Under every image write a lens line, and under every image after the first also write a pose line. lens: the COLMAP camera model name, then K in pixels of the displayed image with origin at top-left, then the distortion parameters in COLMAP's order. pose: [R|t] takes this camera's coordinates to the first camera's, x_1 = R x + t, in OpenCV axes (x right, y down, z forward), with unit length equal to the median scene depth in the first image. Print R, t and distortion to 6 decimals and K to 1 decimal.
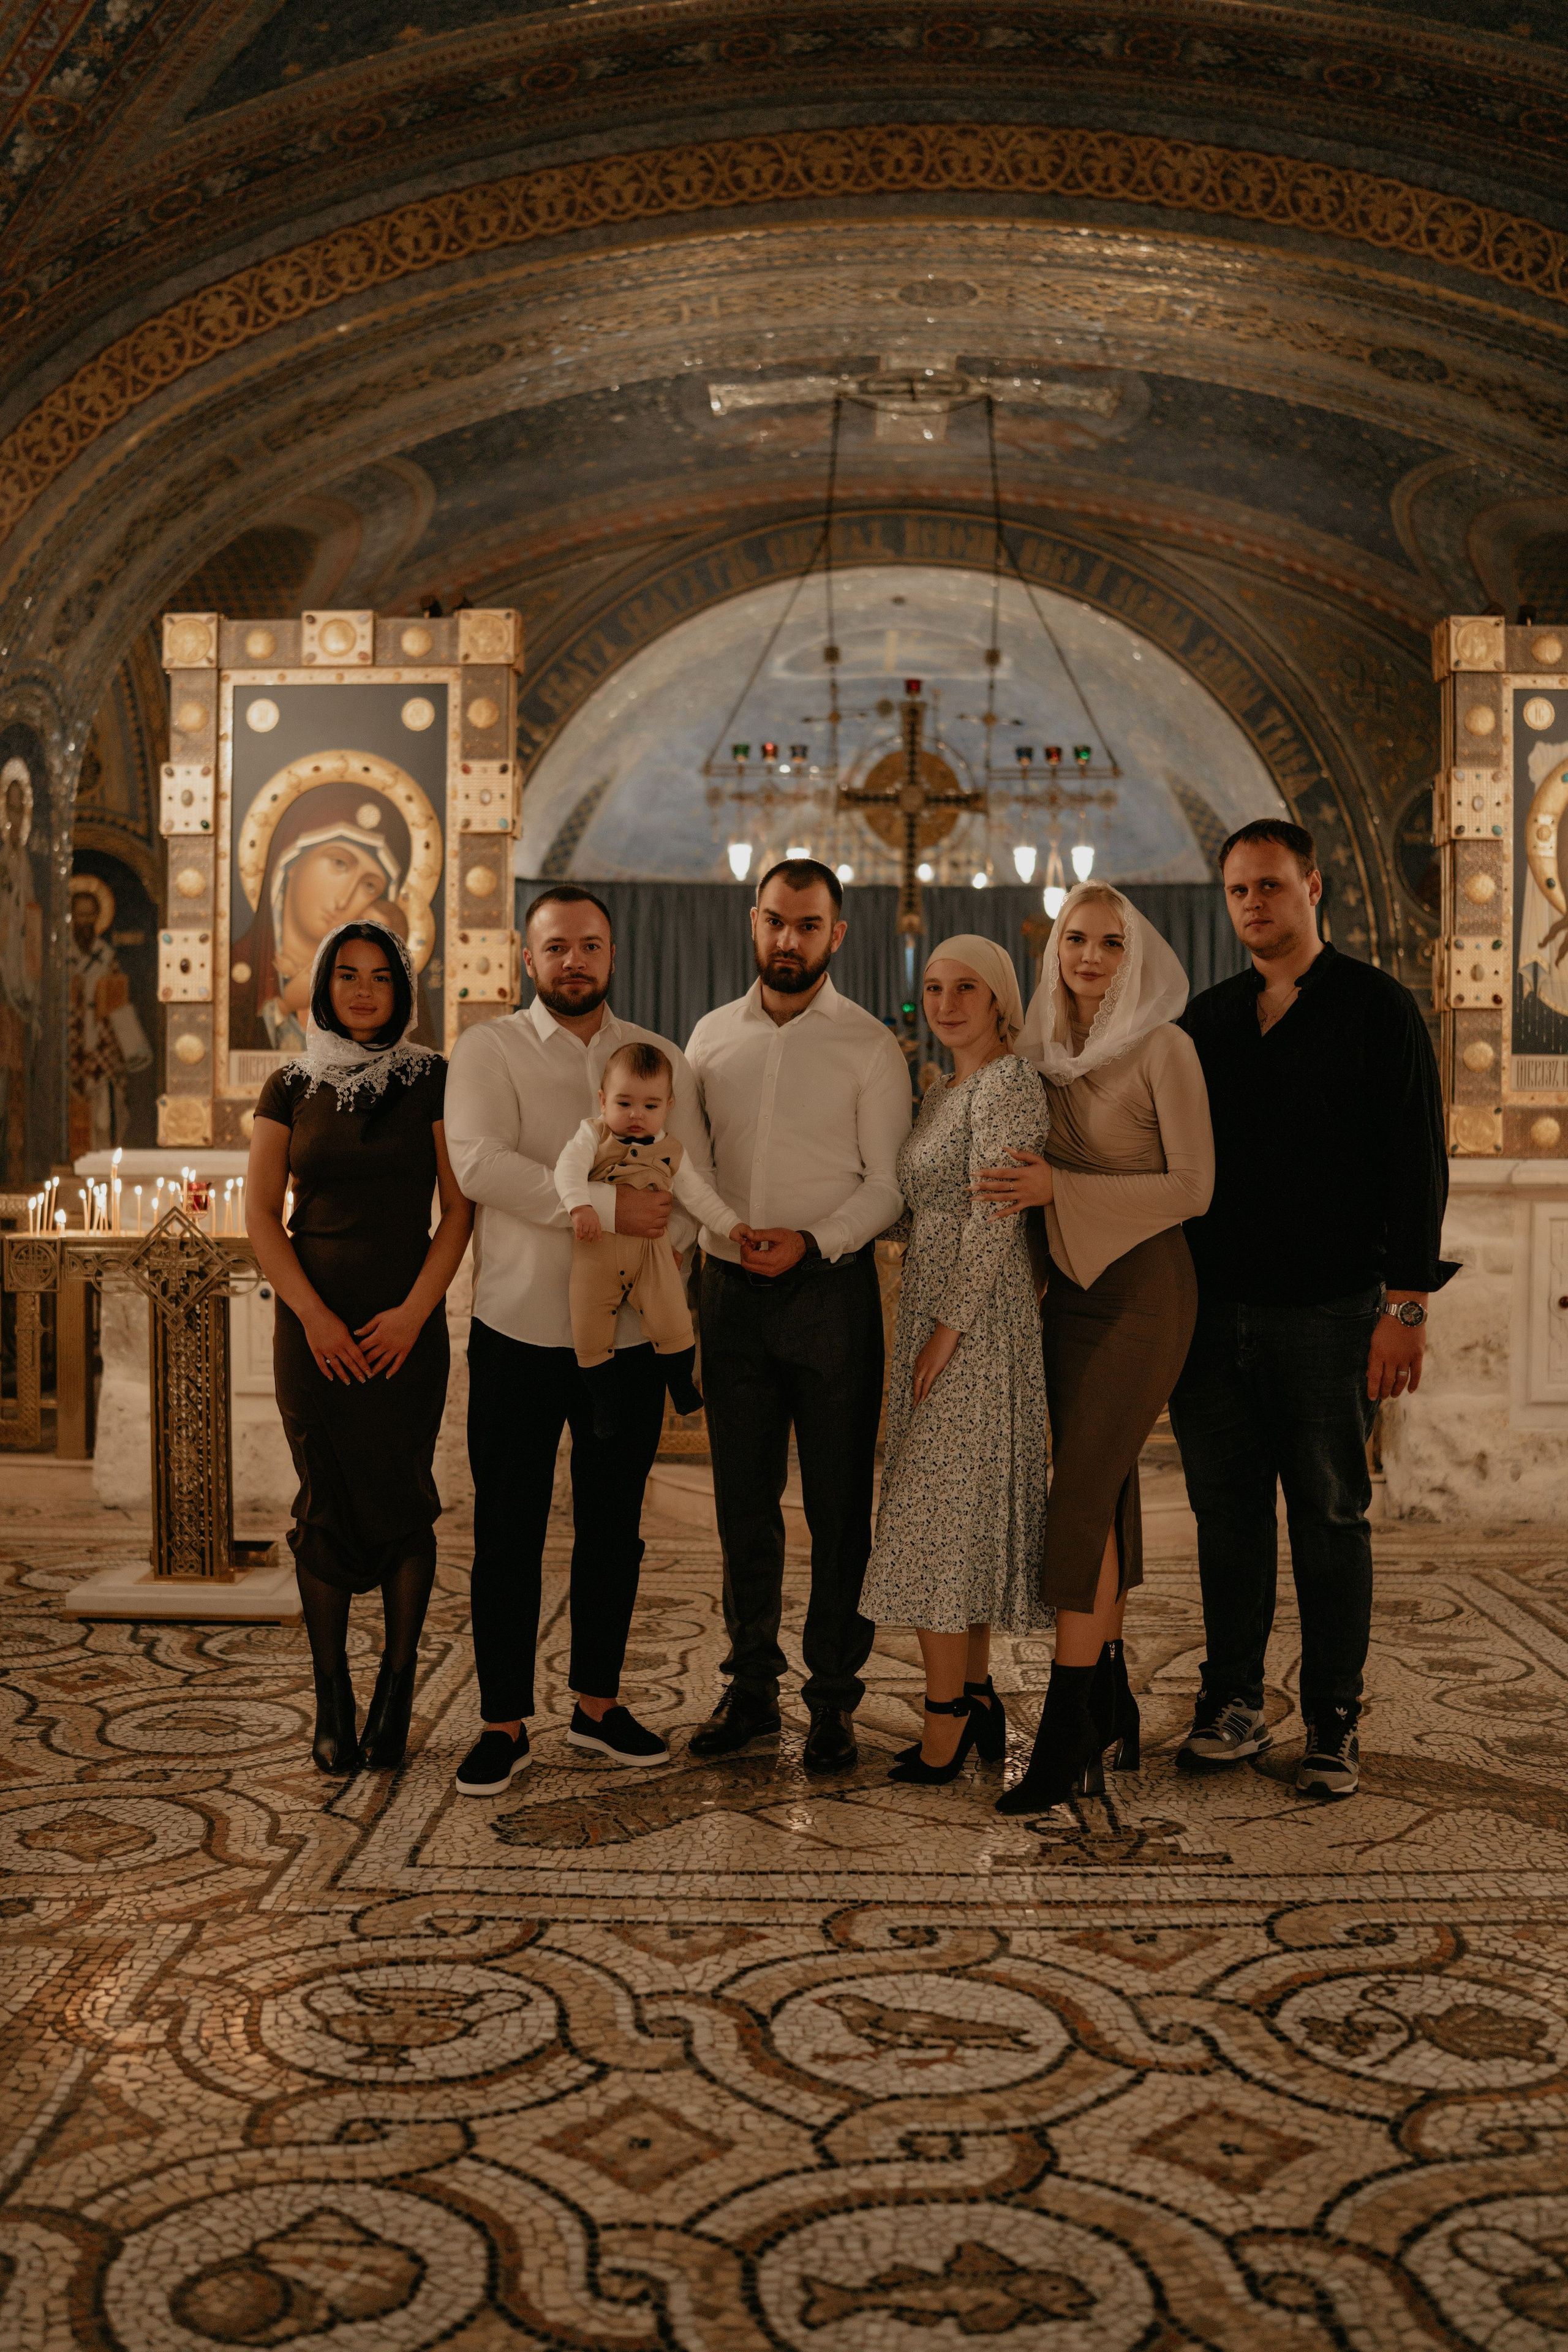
lens RADIAL K [[2425.9, 0, 777.0], [0, 2425.9, 1227.3], [0, 0, 1]] dist [-0.072862, 0.000000]
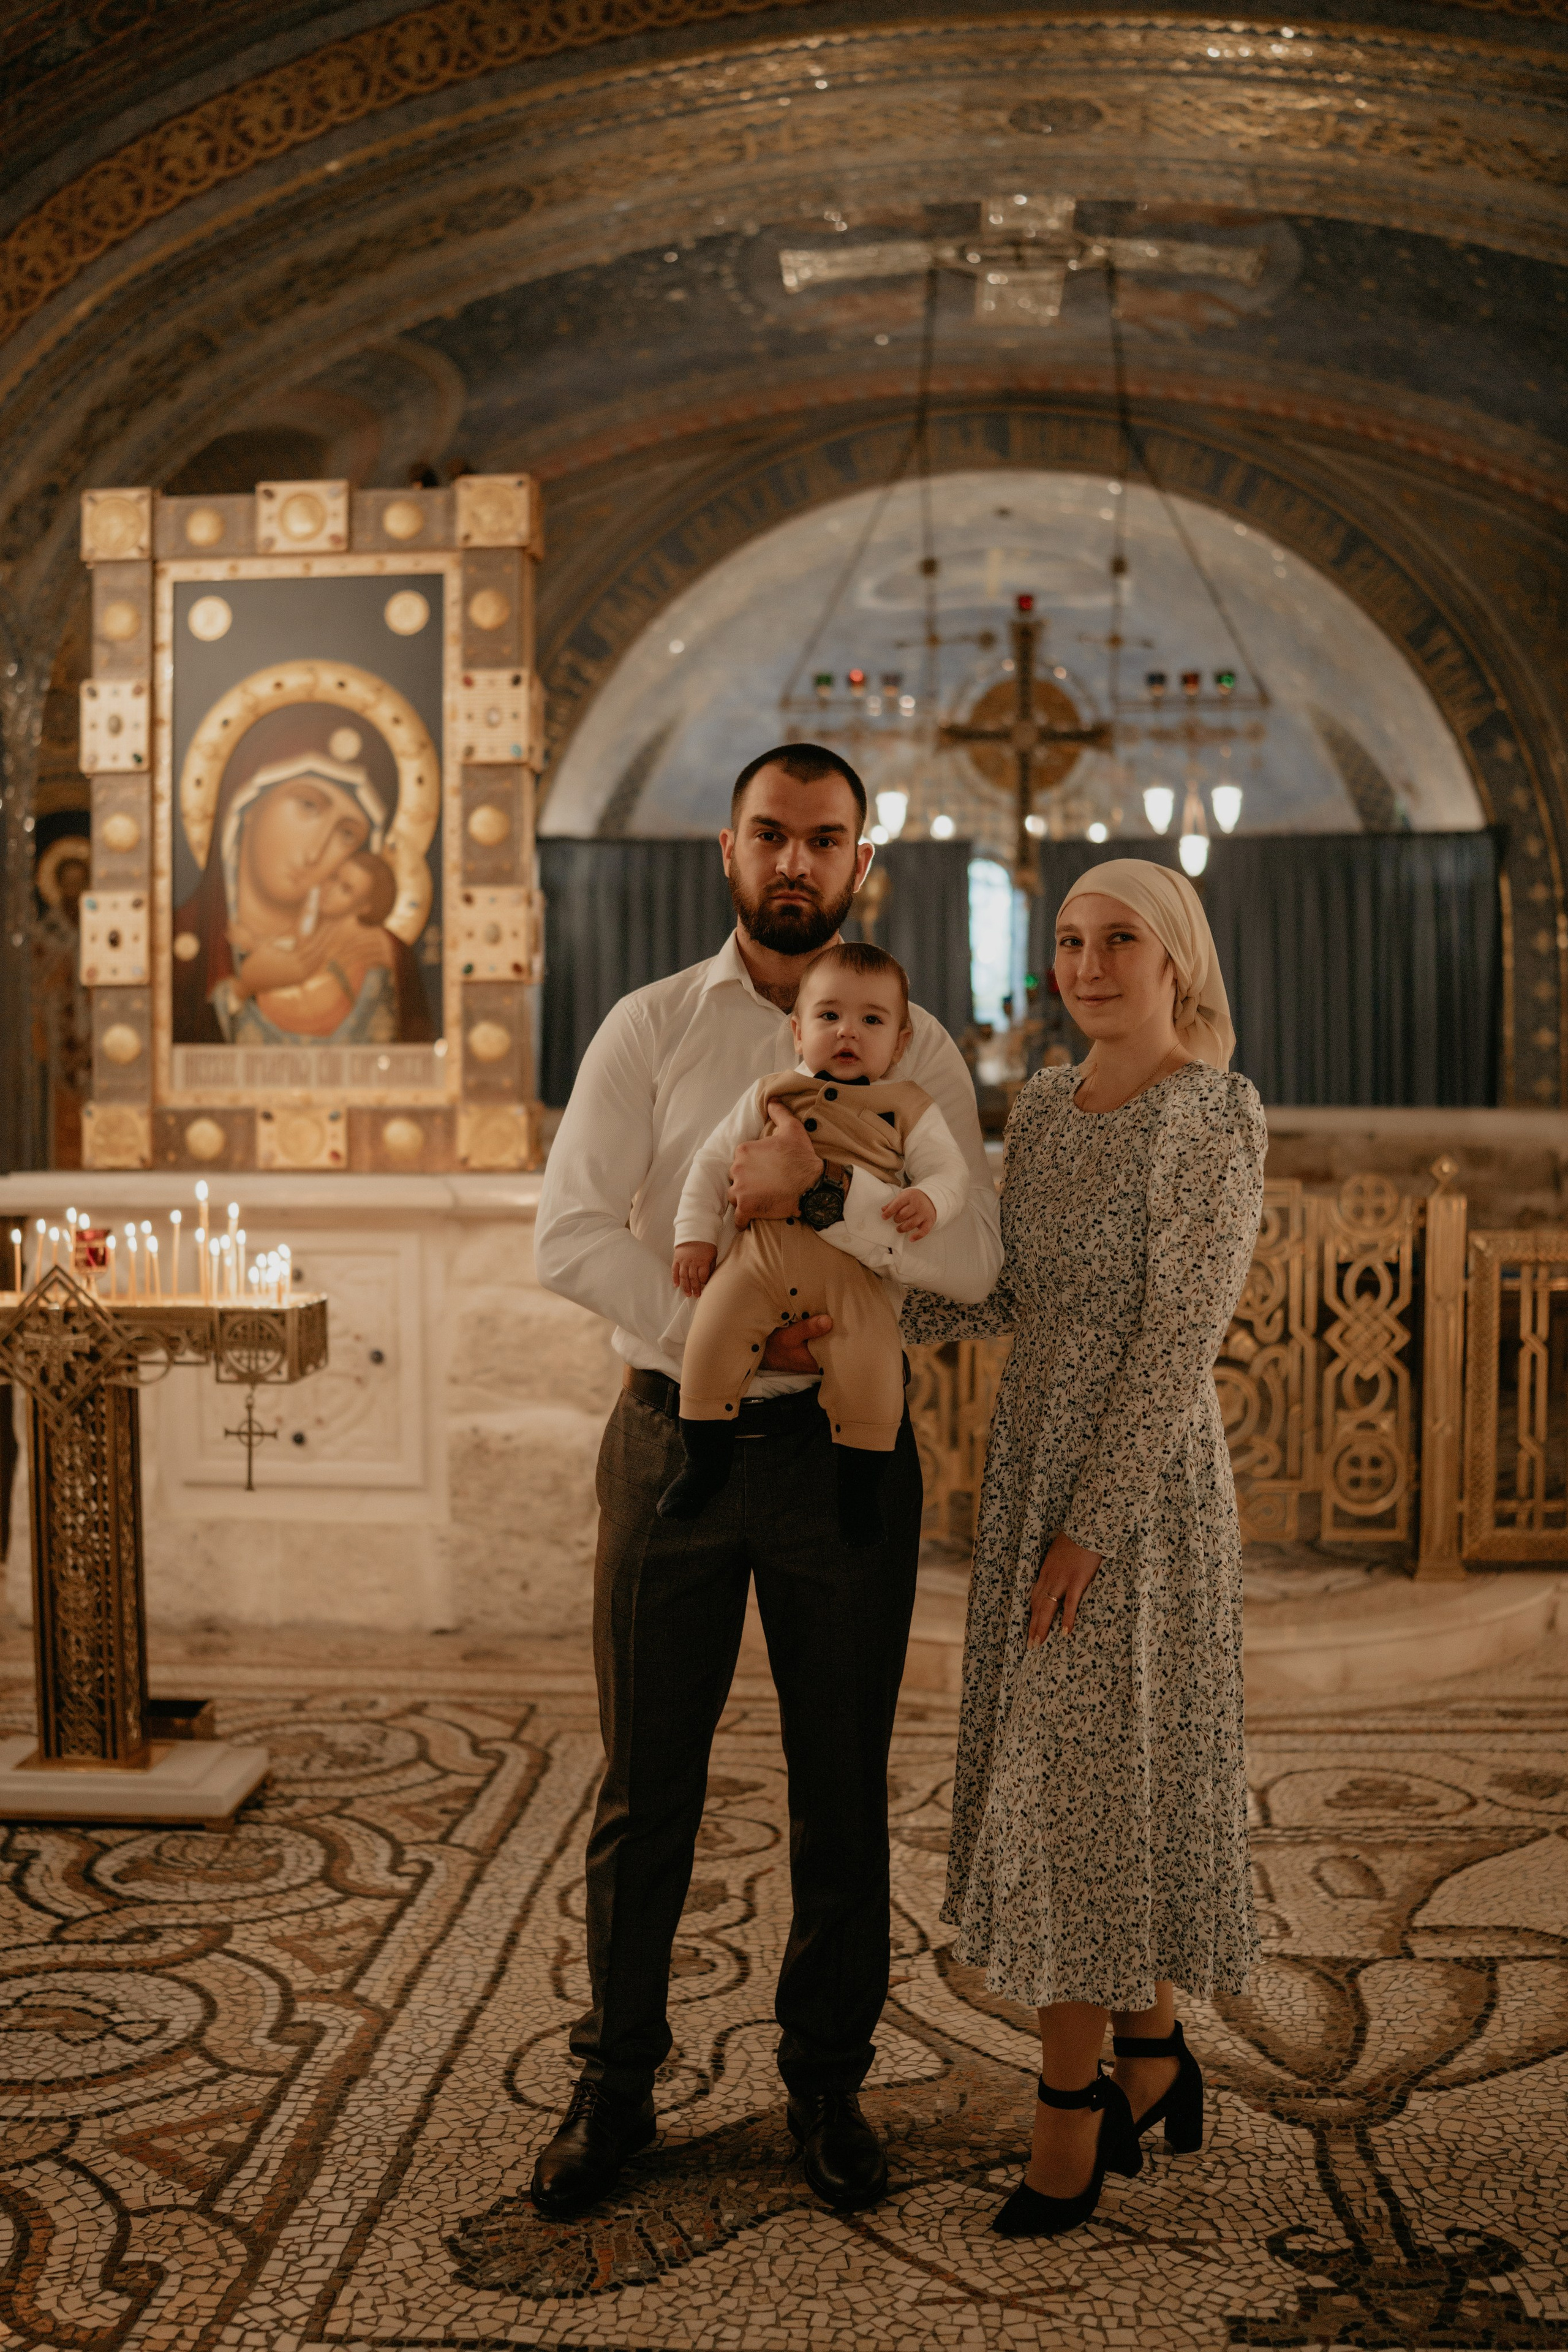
lens RADIAL K [[2567.3, 0, 789.9], [0, 2567.3, 1197.8], [0, 0, 1]] dist [-0.073262, 0.000000]
pose [[0.999503, -0.008774, -0.030288, -0.001522], [0.008591, 0.999944, -0.006168, -0.017291], [0.030340, 0.005904, 0.999522, 0.179488]]
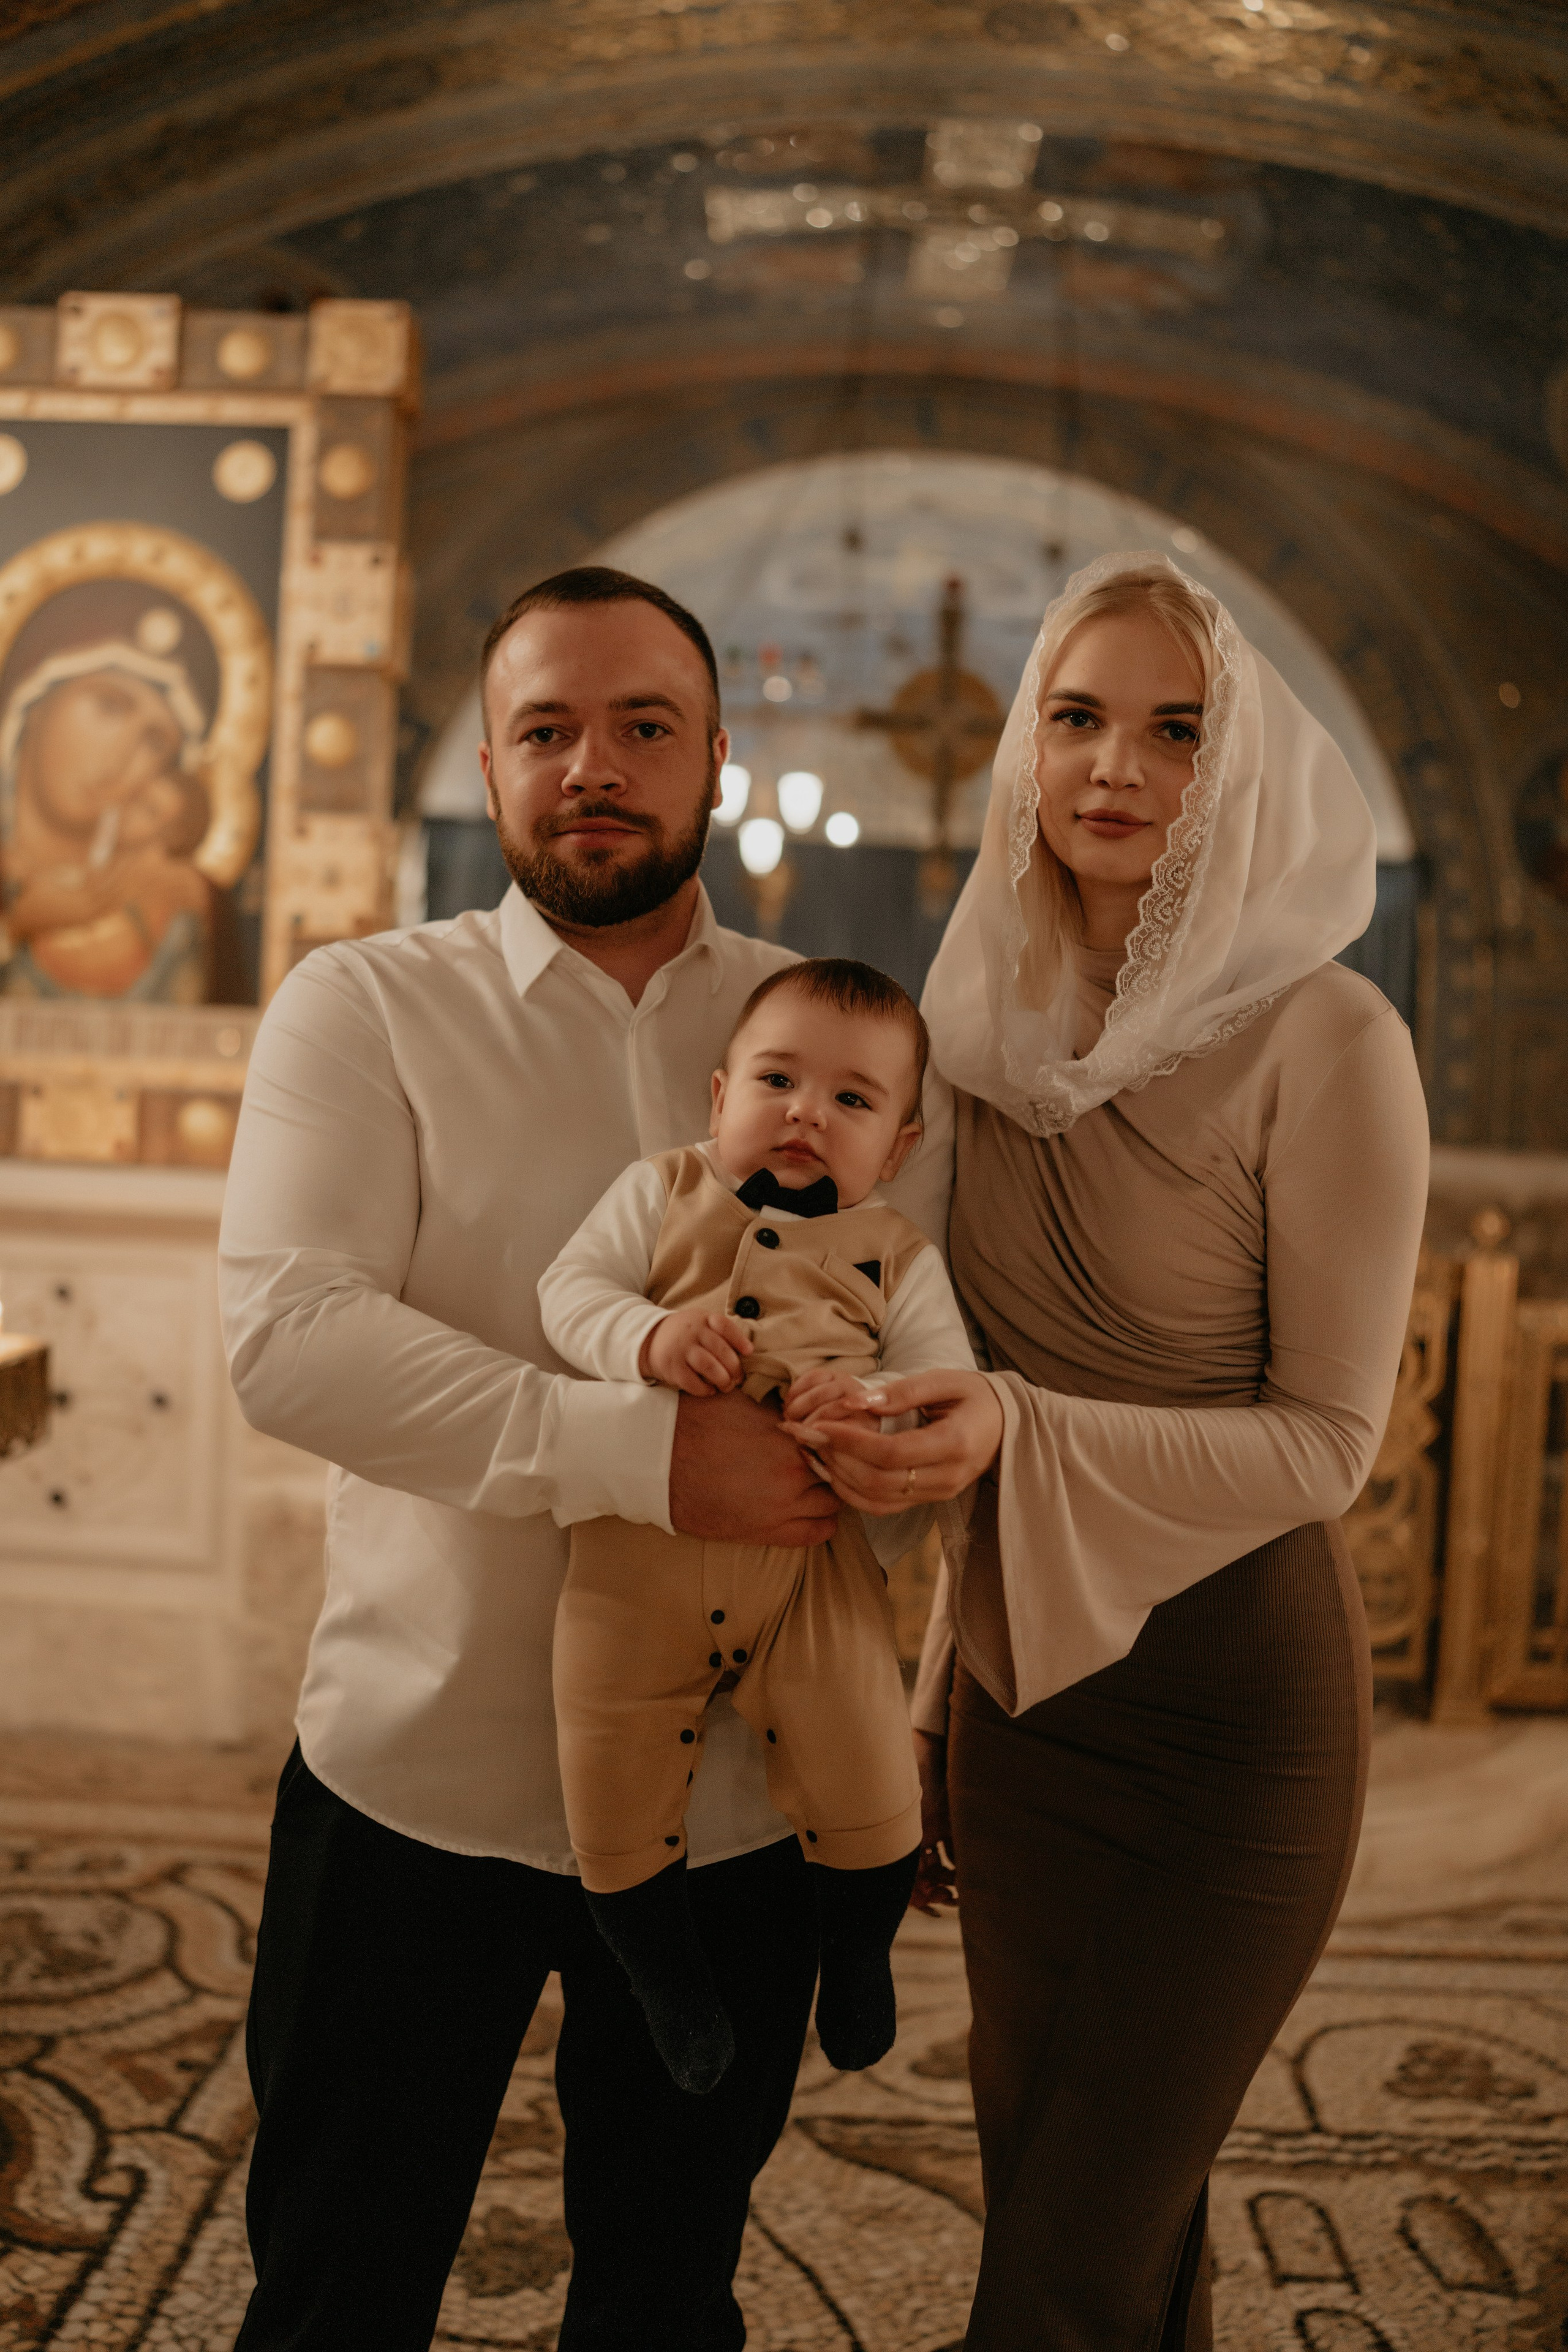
lens RADIAL K [[2425.9, 0, 794.2], [0, 2425.9, 1166.1], [0, 0, 1]] dist [-0.072862, 0.000000]
pose [[0.998973, 0.038097, 0.024518, -0.015125], [-0.037614, 0.999095, -0.019850, -0.026378], [-0.025252, 0.018907, 0.999502, 0.380260]]
